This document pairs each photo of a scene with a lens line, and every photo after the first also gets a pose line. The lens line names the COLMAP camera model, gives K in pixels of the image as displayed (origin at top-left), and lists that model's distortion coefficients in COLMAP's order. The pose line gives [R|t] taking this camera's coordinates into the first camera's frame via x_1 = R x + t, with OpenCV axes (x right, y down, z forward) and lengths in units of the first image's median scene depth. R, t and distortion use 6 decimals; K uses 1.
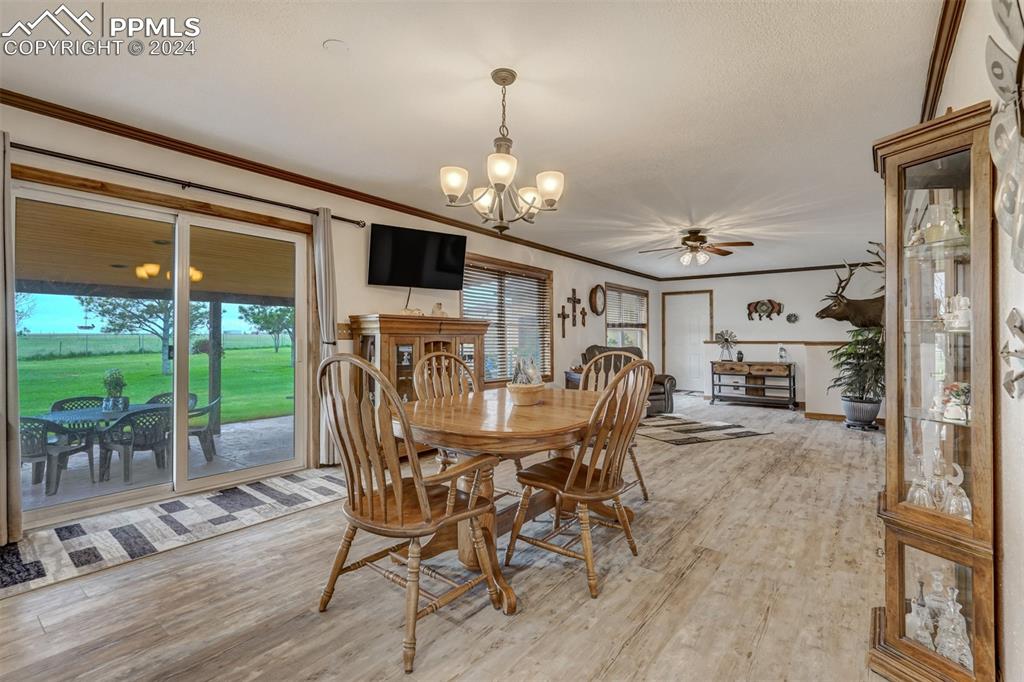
lens RADIAL K [[475.4, 0, 509.7], [0, 475.4, 334.2], [0, 0, 1]] dist [0.001599, 0.001564]
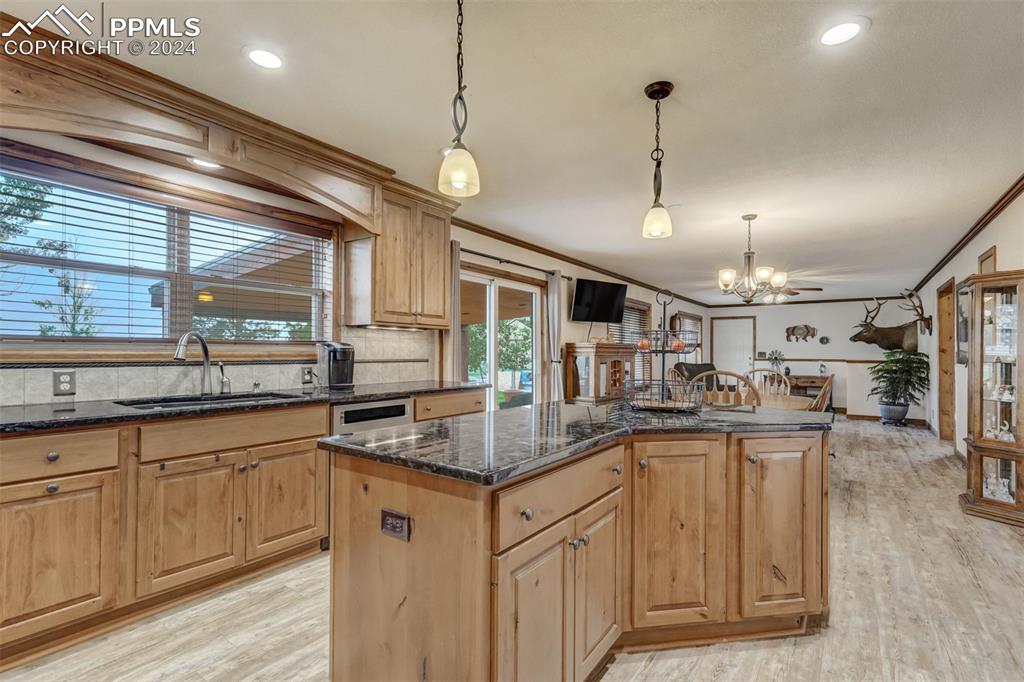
lens RADIAL K [[475.4, 0, 509.8], [0, 475.4, 345.9], [0, 0, 1]] dist [0.001599, 0.001564]
pose [[0.999554, 0.002844, 0.029737, -0.302928], [-0.002652, 0.999975, -0.006502, -0.010856], [-0.029754, 0.006421, 0.999537, -0.243546]]
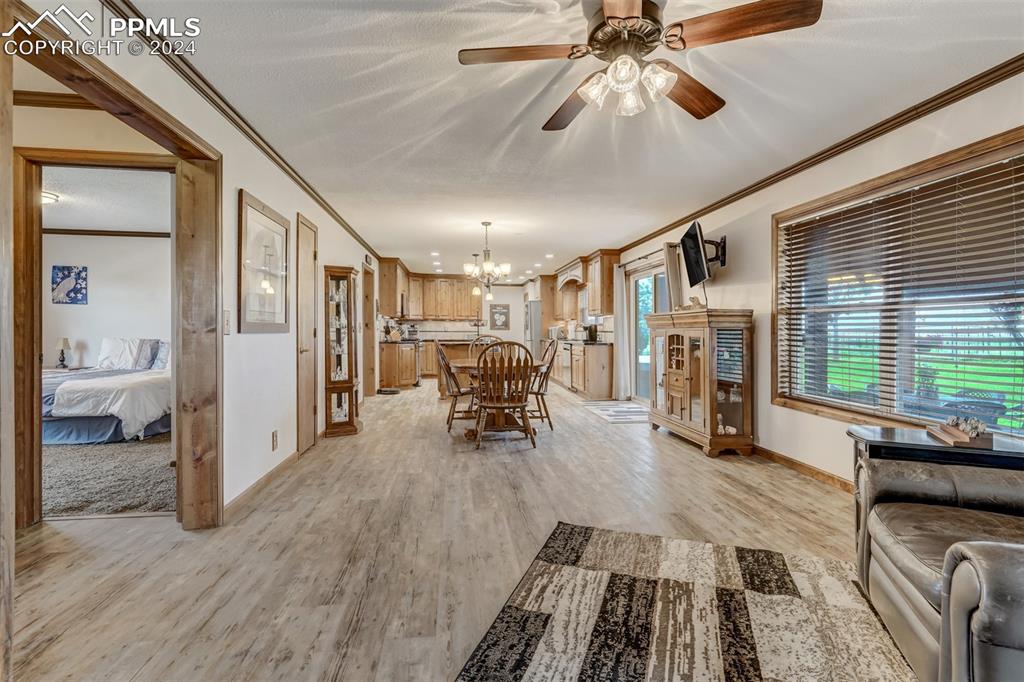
lens RADIAL K [[475.4, 0, 514.5], [0, 475.4, 337.3], [0, 0, 1]] dist [0.001599, 0.001564]
pose [[-0.703897, 0.004833, -0.710286, 0.531533], [-0.000251, 0.999975, 0.007054, 0.010290], [0.710302, 0.005144, -0.703878, 0.919124]]
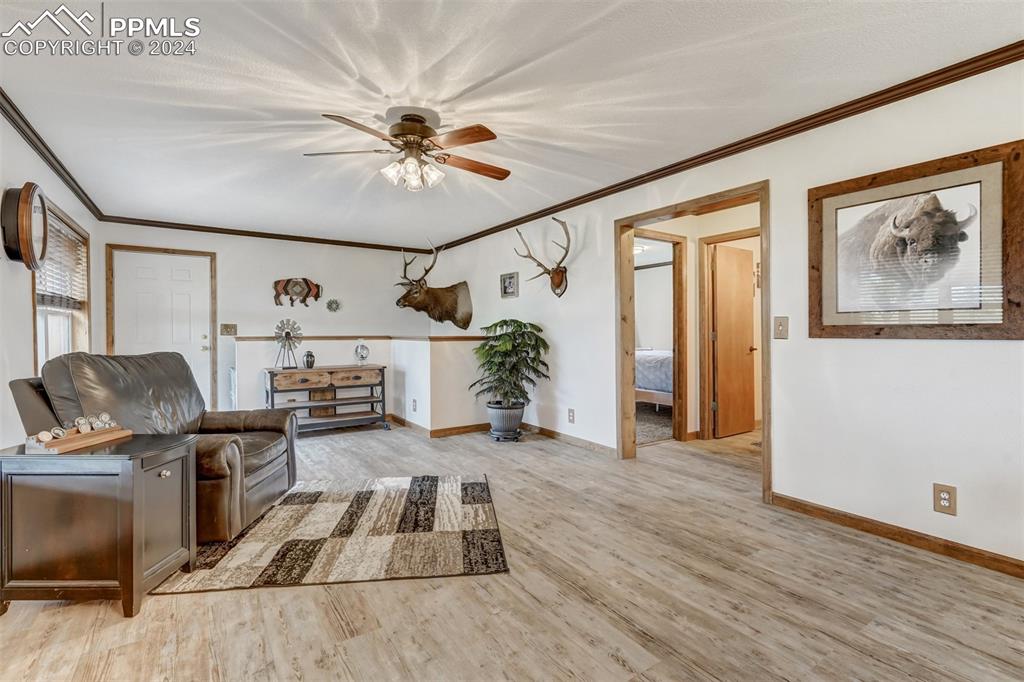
lens RADIAL K [[475.4, 0, 507.2], [0, 475.4, 332.1], [0, 0, 1]] dist [0.001599, 0.001564]
pose [[0.316094, 0.000287, 0.948728, -0.045296], [-0.006717, 0.999976, 0.001936, 0.006025], [-0.948704, -0.006985, 0.316088, 0.587653]]
